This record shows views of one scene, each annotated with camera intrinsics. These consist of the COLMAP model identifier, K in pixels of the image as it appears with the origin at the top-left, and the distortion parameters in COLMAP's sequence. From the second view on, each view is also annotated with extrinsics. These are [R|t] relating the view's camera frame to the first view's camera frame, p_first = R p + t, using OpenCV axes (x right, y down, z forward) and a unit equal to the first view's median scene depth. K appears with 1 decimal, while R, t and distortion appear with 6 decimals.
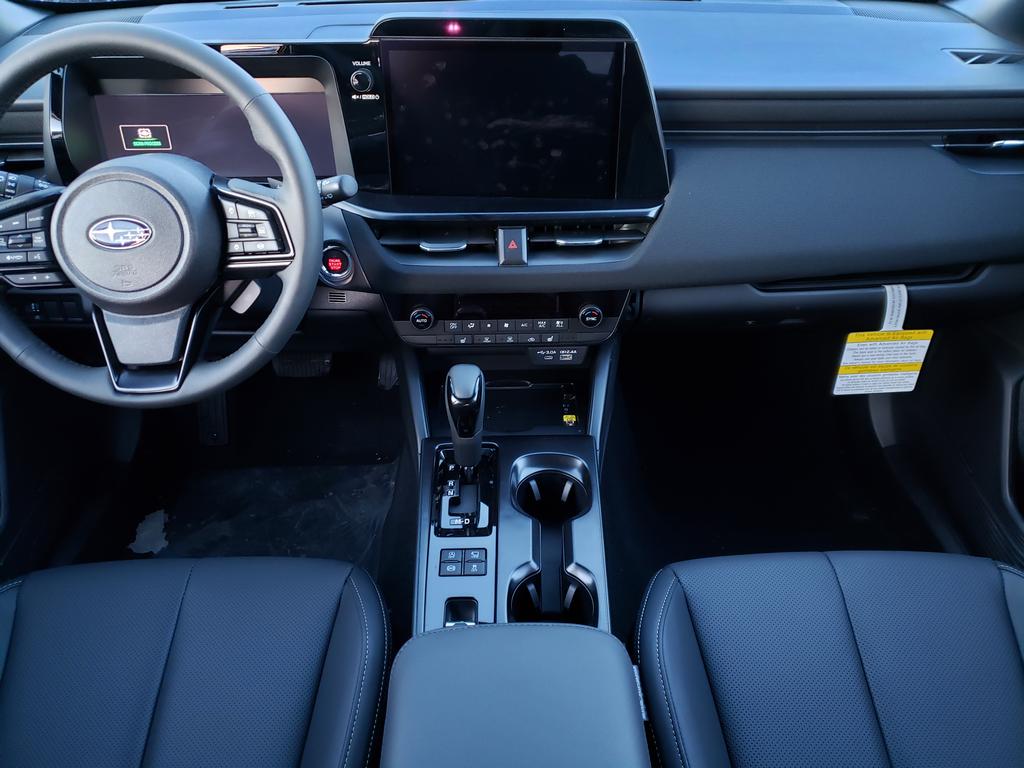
lens RADIAL K [[778.6, 0, 520.0], [0, 778.6, 387.3], [0, 0, 1]] dist [0.012952, -0.023549]
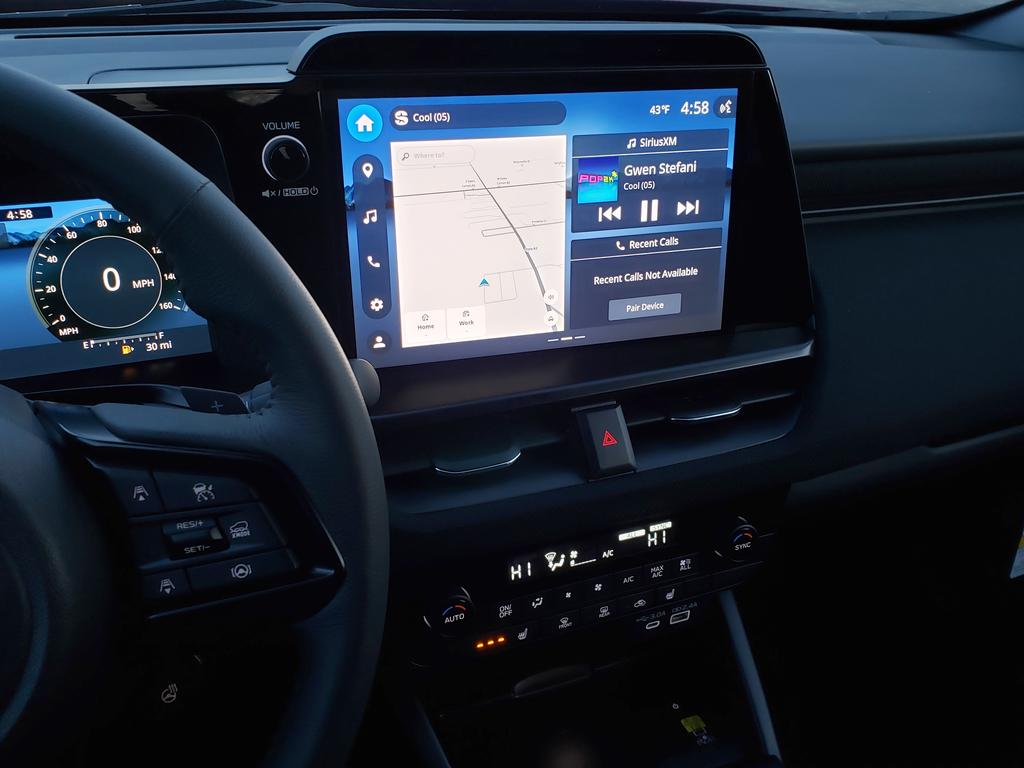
lens RADIAL K [[949.5, 0, 519.3], [0, 949.5, 390.4], [0, 0, 1]] dist [0.020514, 0.000000]
pose [[0.922249, -0.136784, 0.361588, -0.292627], [0.190167, 0.974844, -0.116260, -0.150880], [-0.336590, 0.175983, 0.925061, 0.412108]]
